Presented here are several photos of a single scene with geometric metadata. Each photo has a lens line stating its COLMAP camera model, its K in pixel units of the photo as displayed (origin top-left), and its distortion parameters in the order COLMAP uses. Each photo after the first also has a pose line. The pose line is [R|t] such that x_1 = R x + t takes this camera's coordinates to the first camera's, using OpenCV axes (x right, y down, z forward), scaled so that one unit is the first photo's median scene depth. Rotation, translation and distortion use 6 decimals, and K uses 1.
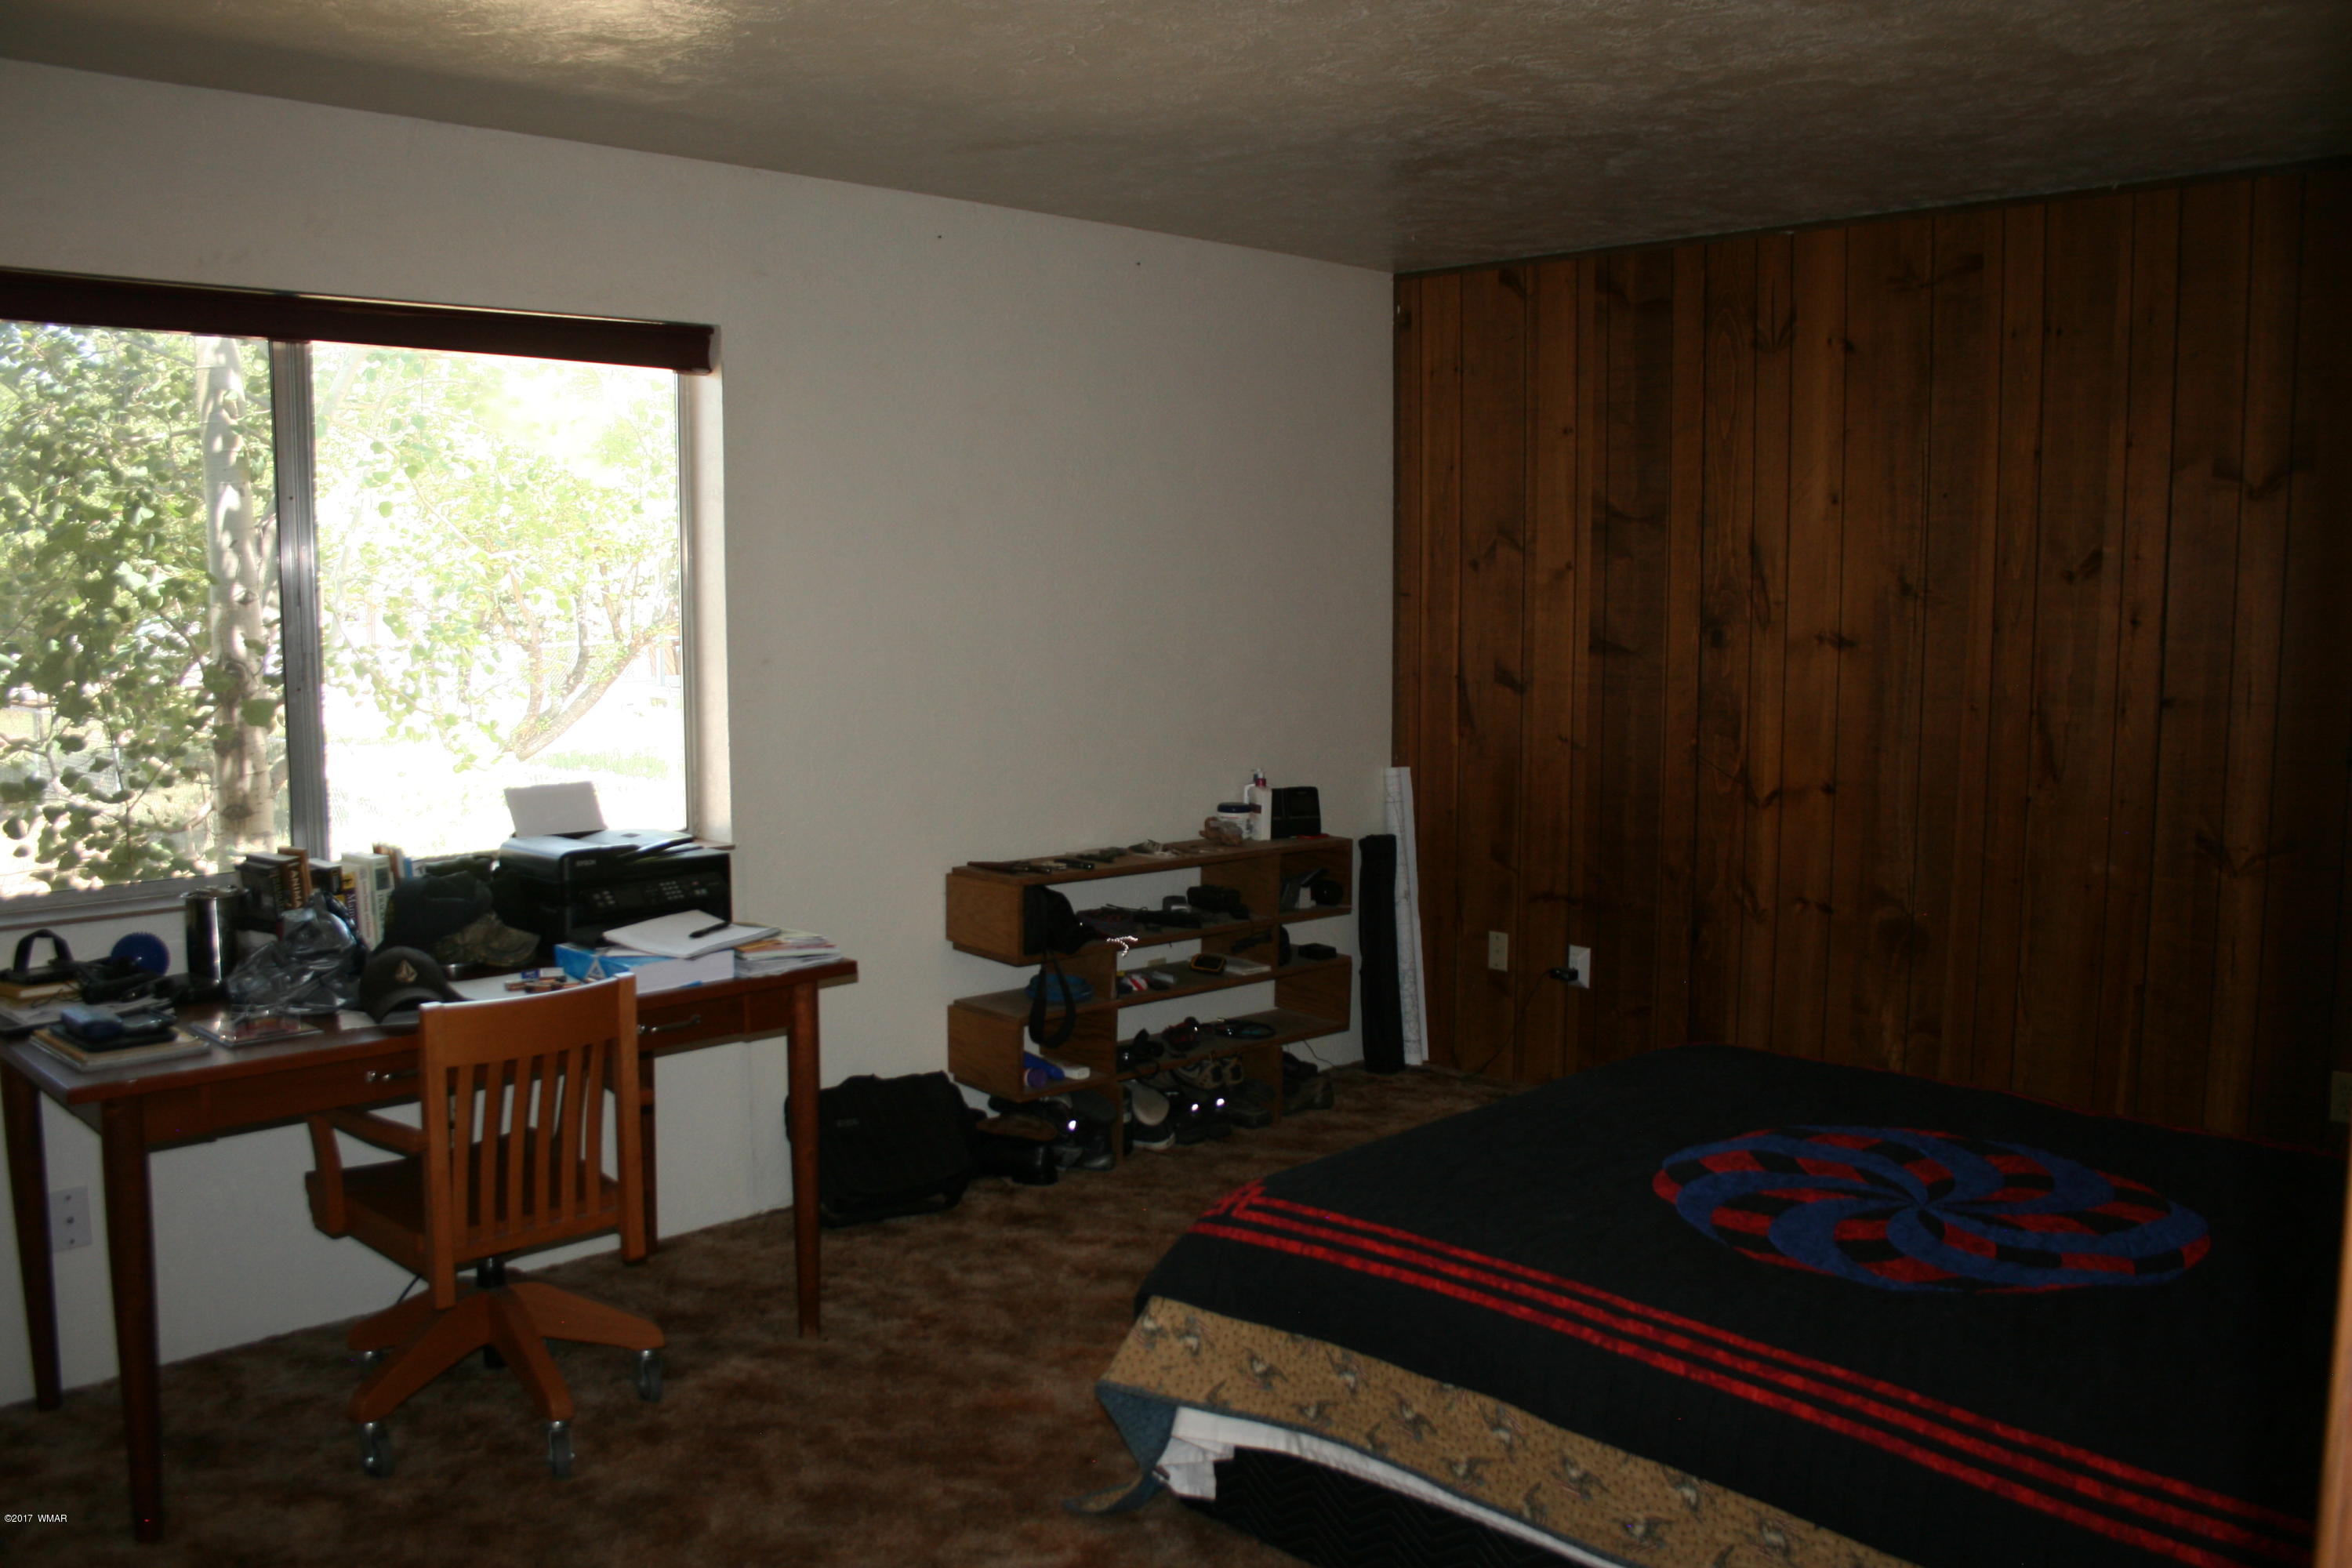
lens RADIAL K [[1975.5, 0, 1163.1], [0, 1975.5, 805.0], [0, 0, 1]] dist [-0.151457, 0.125840]
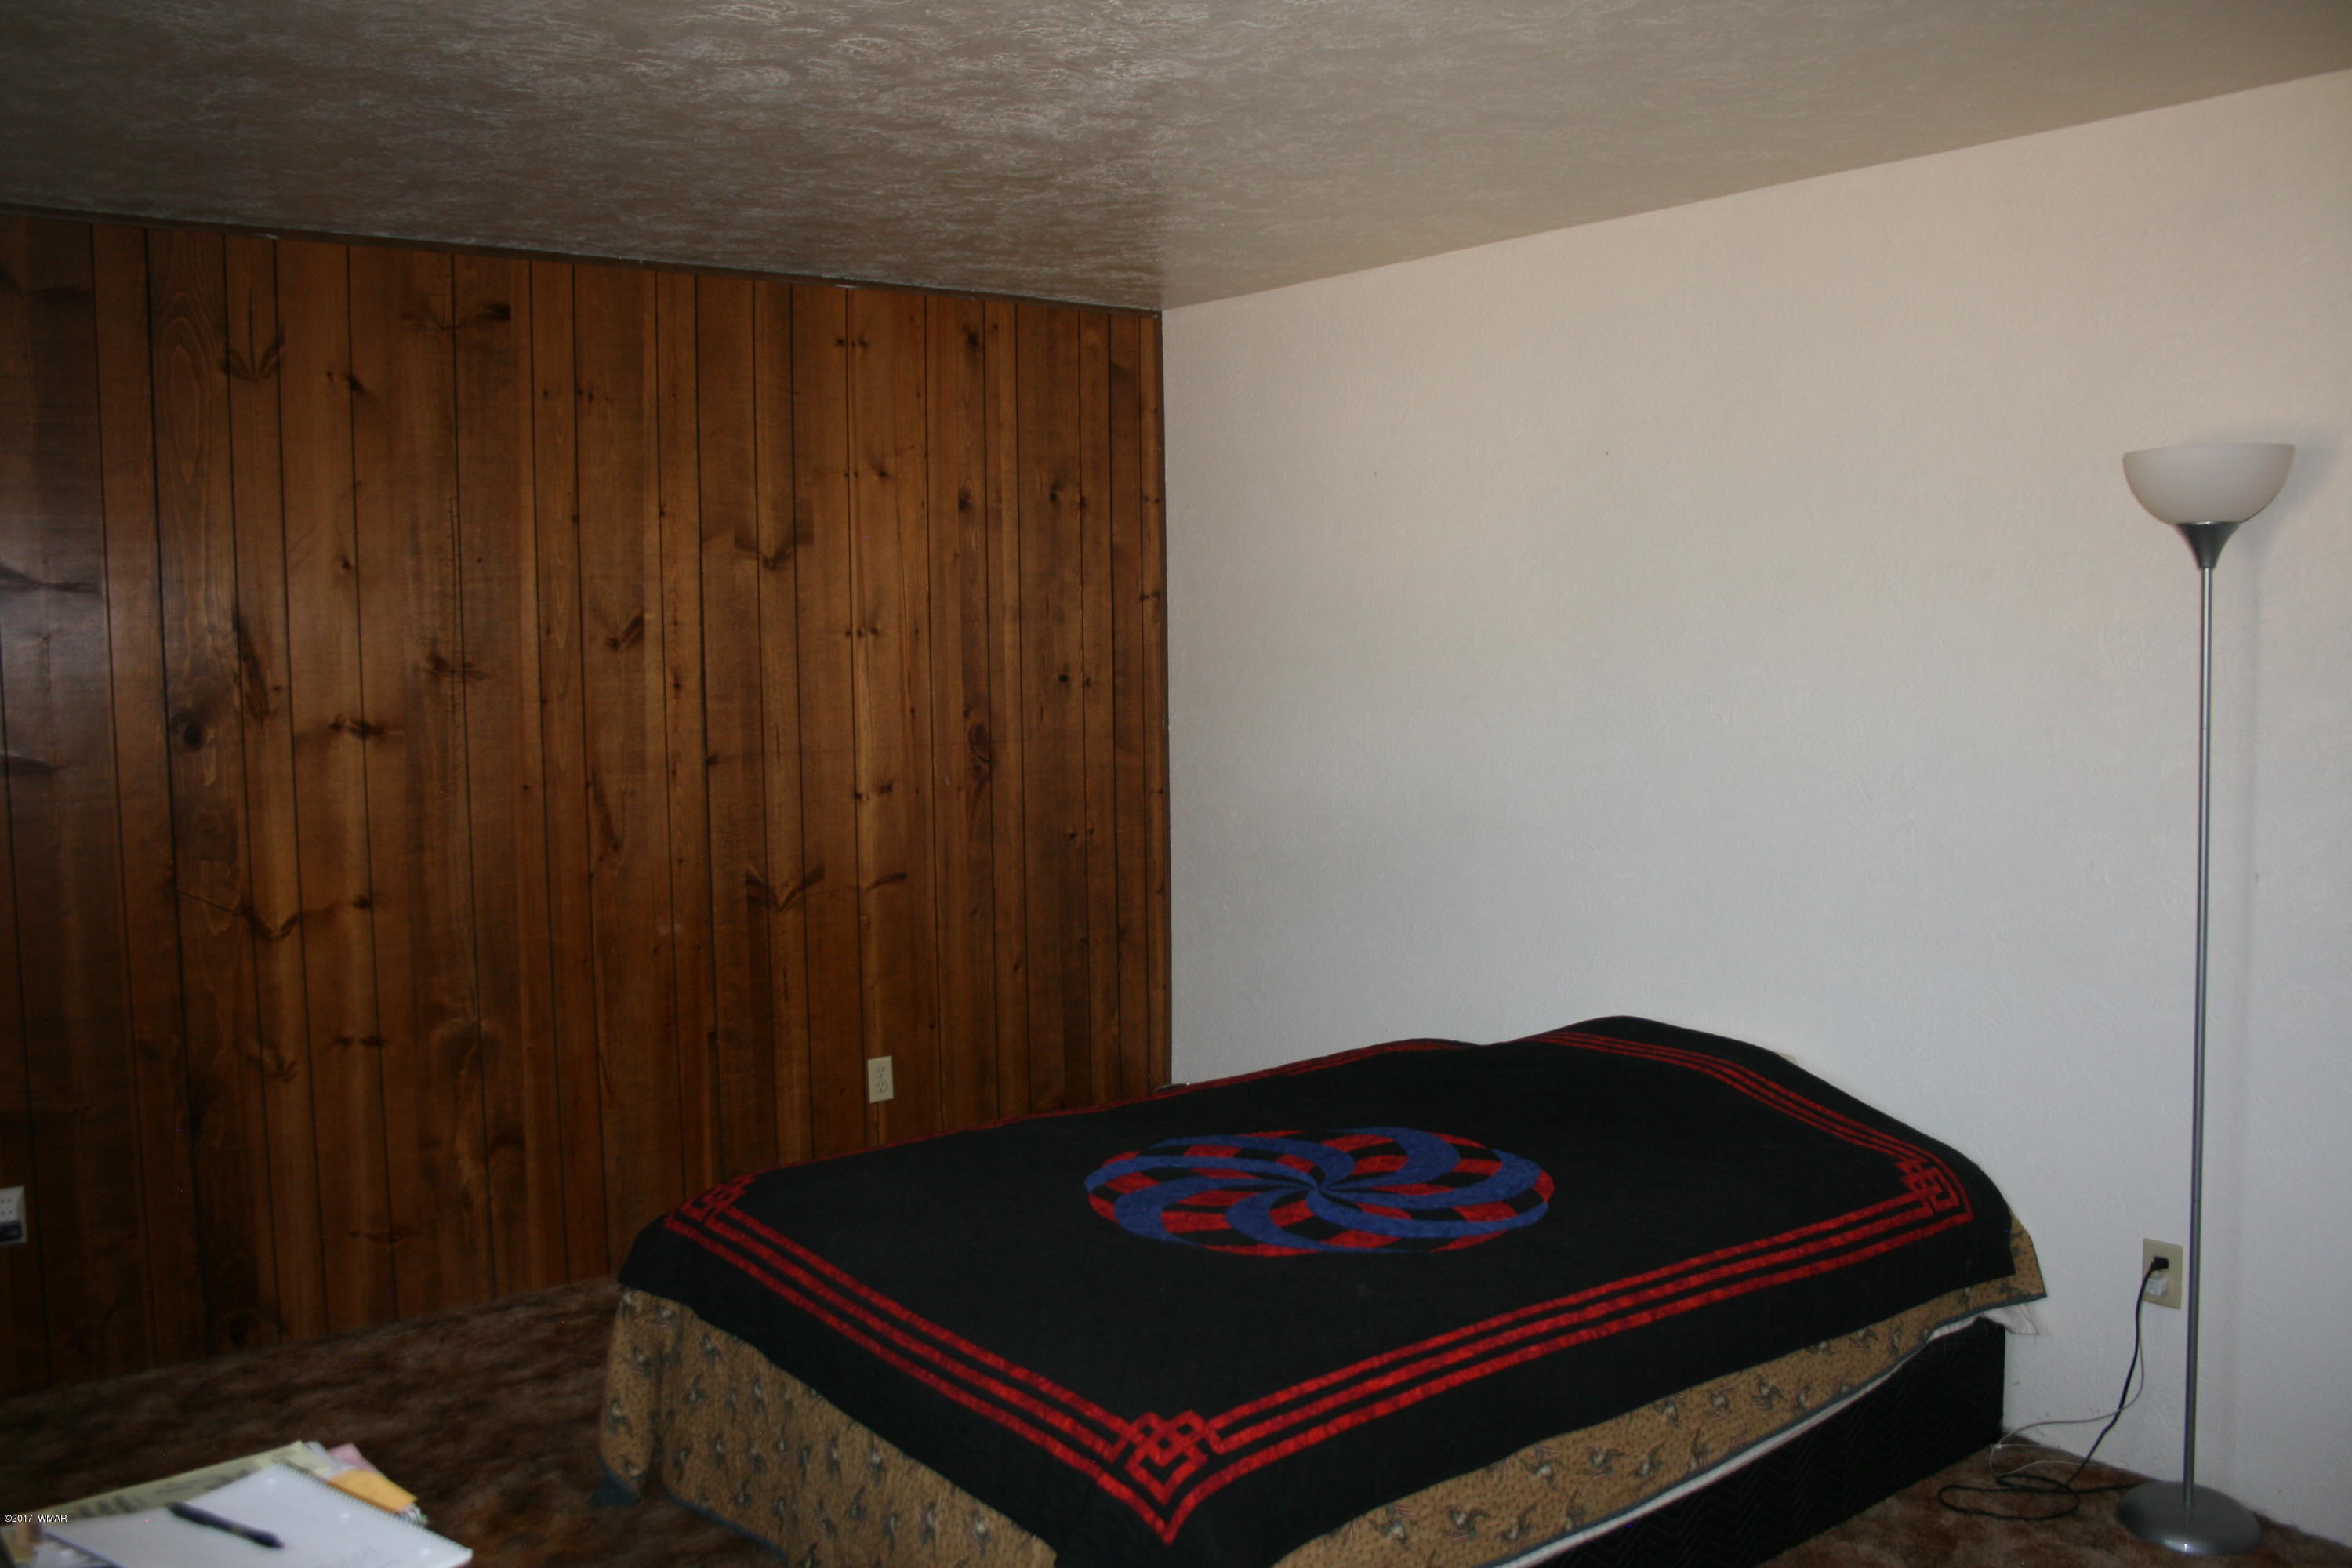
lens RADIAL K [[1975.5, 0, 1181.2], [0, 1975.5, 783.9], [0, 0, 1]] dist [-0.151457, 0.125840]
pose [[0.117954, -0.088004, 0.989112, -0.483530], [0.127908, 0.989114, 0.072751, -0.081605], [-0.984747, 0.117934, 0.127926, 0.579244]]
